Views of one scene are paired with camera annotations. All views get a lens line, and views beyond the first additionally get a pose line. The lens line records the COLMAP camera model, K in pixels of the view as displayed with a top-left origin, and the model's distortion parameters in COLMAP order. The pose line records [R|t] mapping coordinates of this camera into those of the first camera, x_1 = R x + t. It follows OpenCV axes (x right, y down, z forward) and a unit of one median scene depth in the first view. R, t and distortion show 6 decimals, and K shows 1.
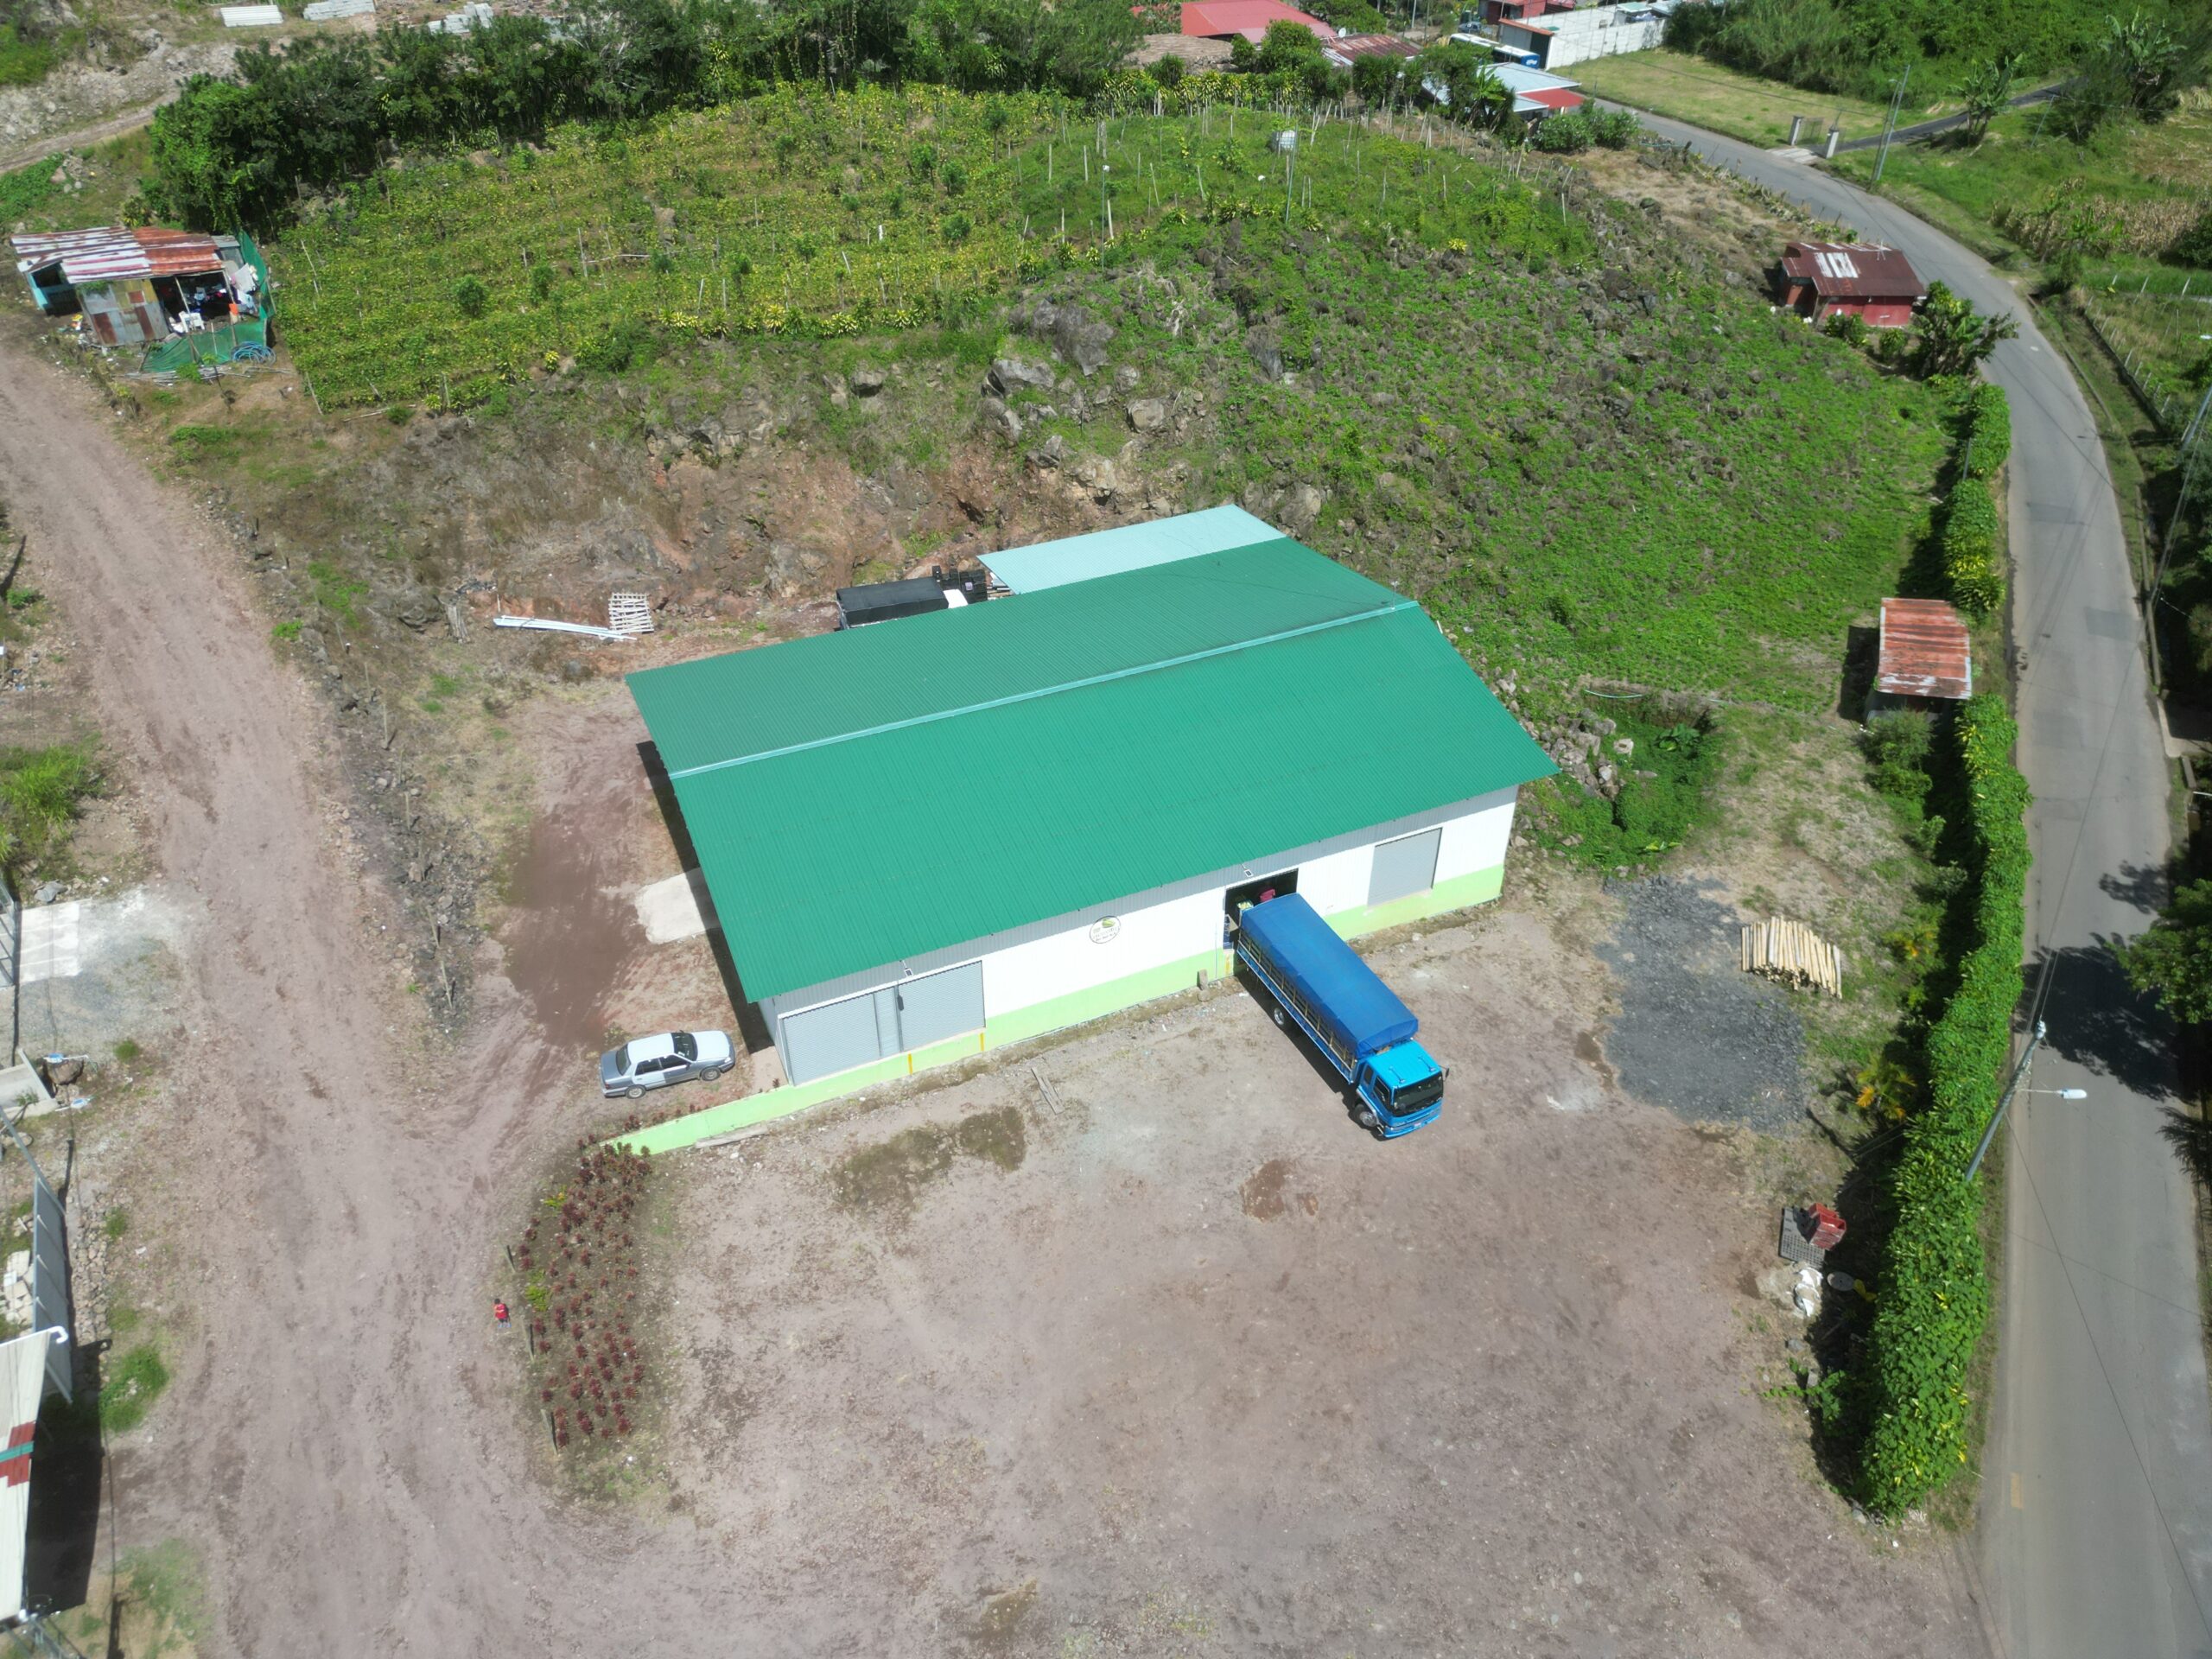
lens RADIAL K [[1552.5, 0, 1106.0], [0, 1552.5, 829.5], [0, 0, 1]] dist [0.042303, -0.025597]
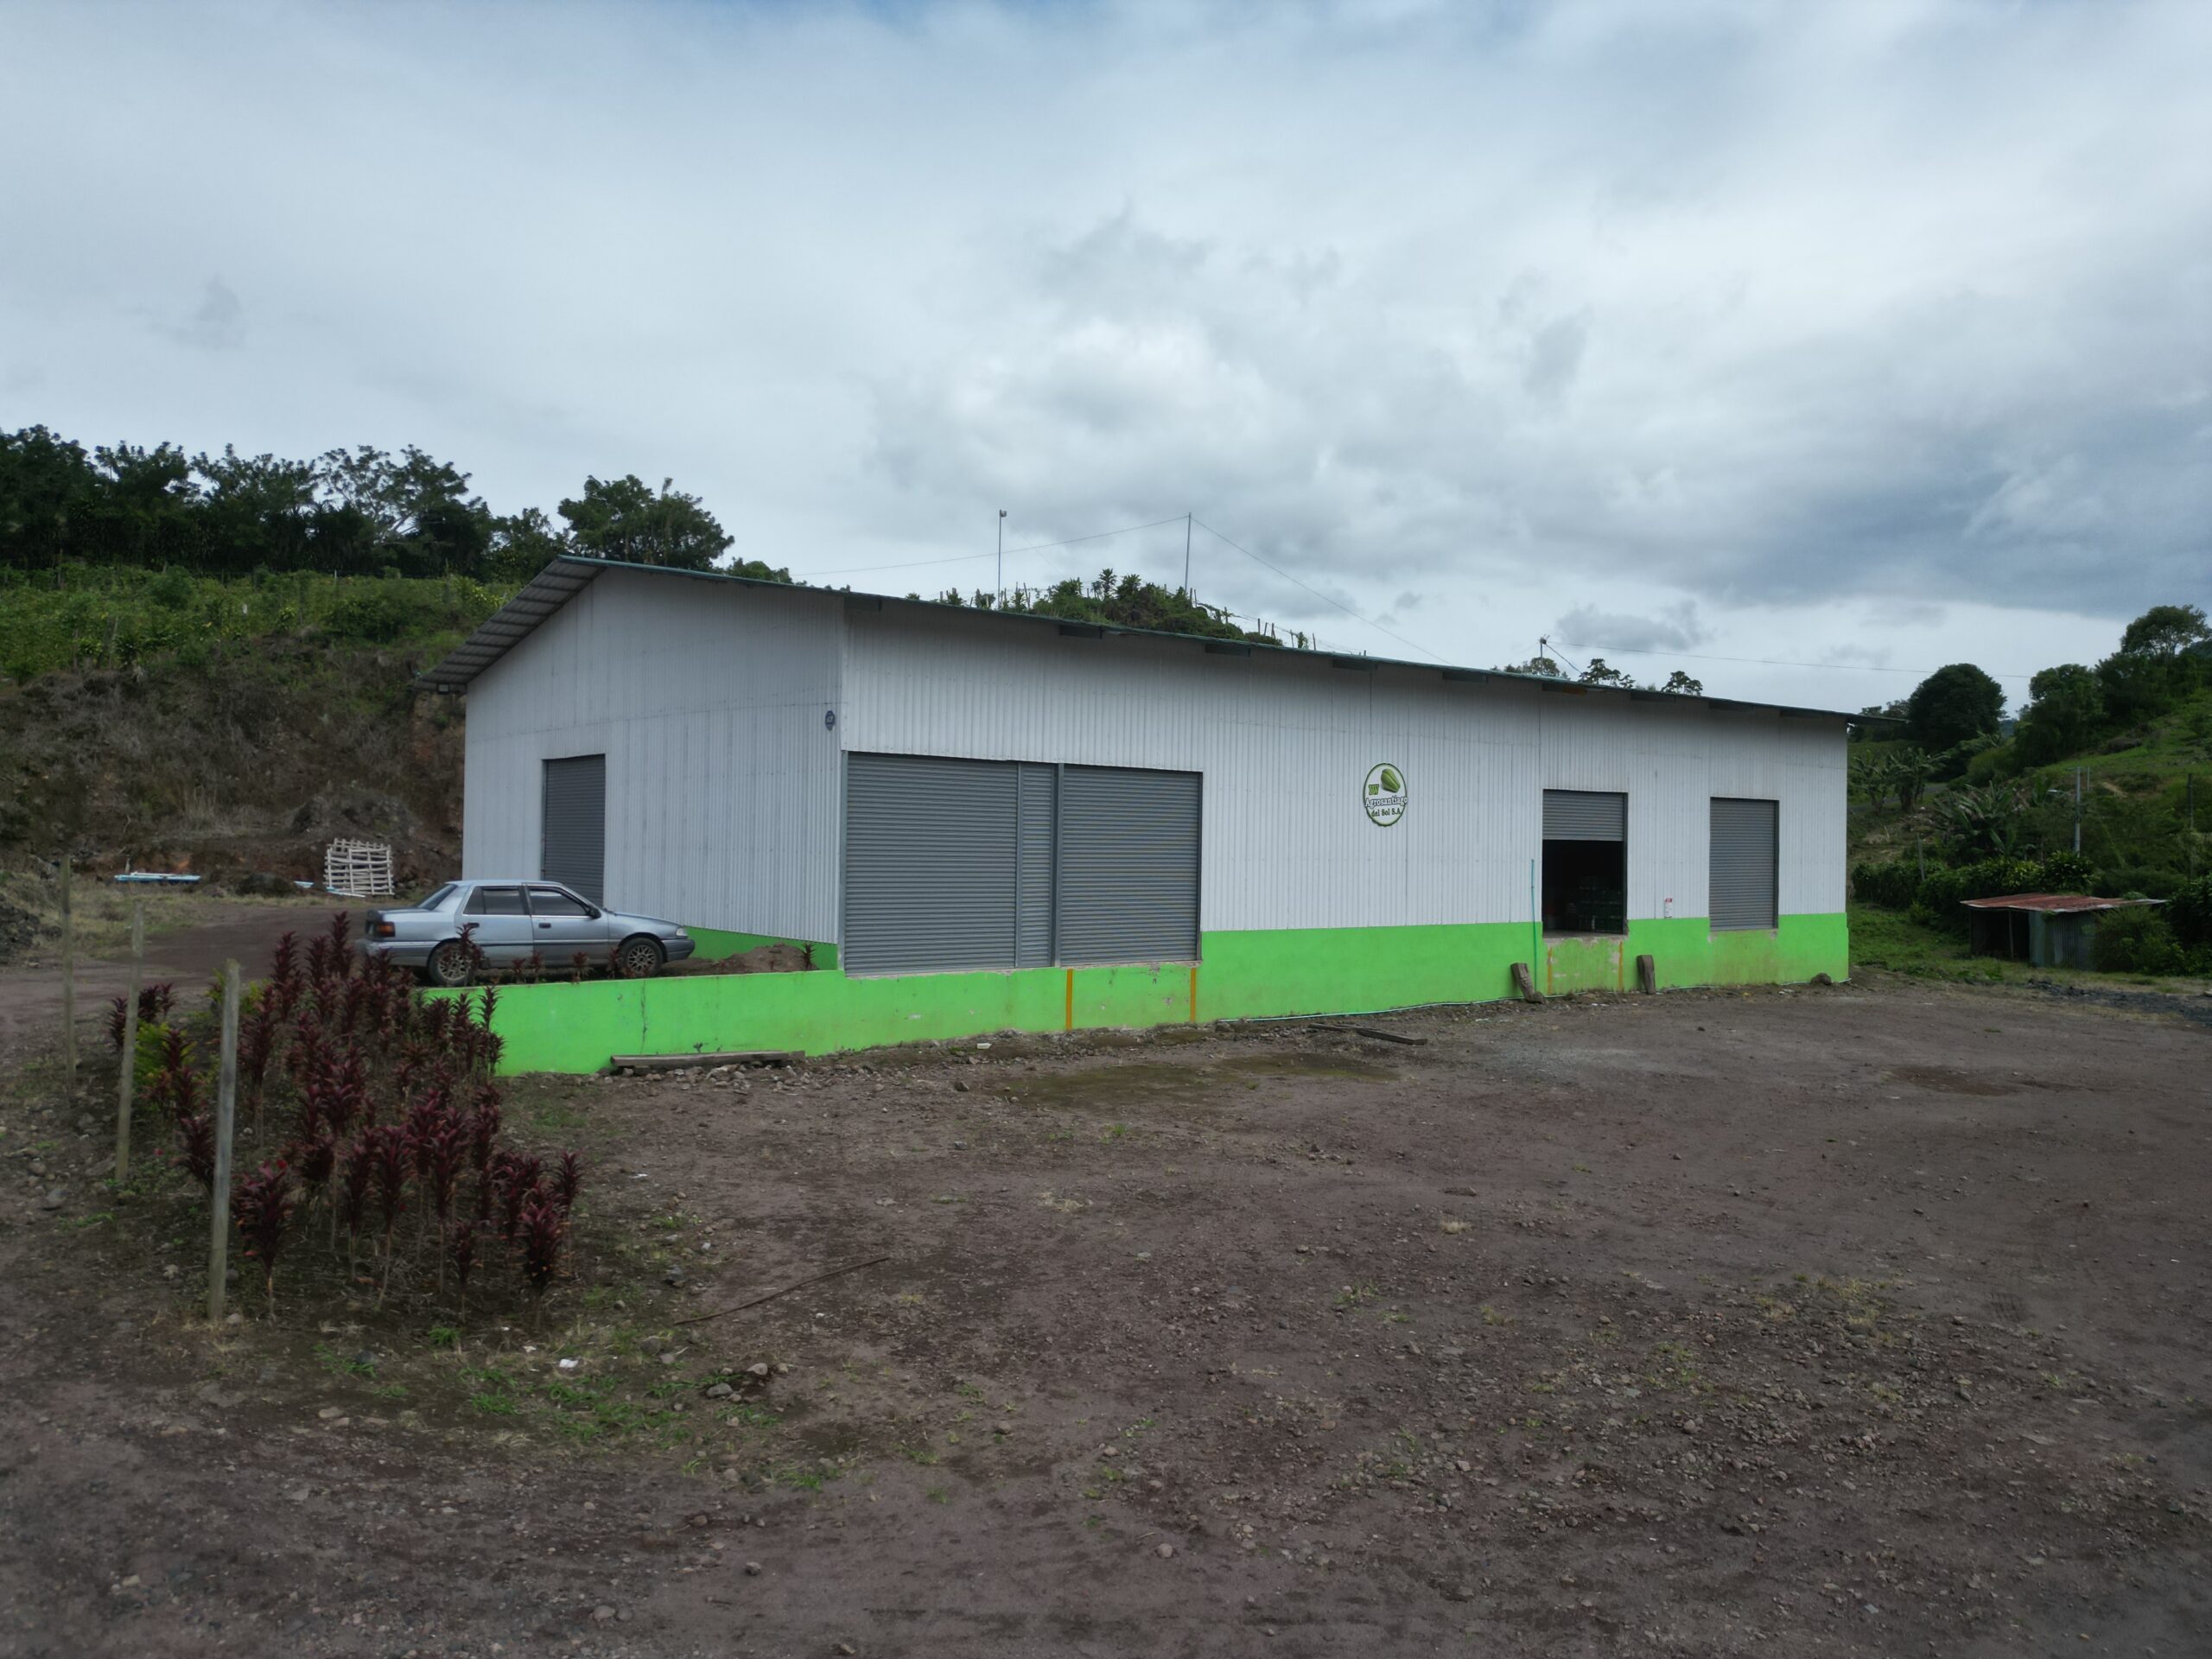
lens RADIAL K [[1550.3, 0, 1106.0], [0, 1550.3, 829.5], [0, 0, 1]] dist [0.059759, -0.050759]
pose [[0.971068, 0.012983, 0.238449, -0.159079], [0.135894, 0.791036, -0.596486, 0.272113], [-0.196366, 0.611632, 0.766385, 0.431062]]
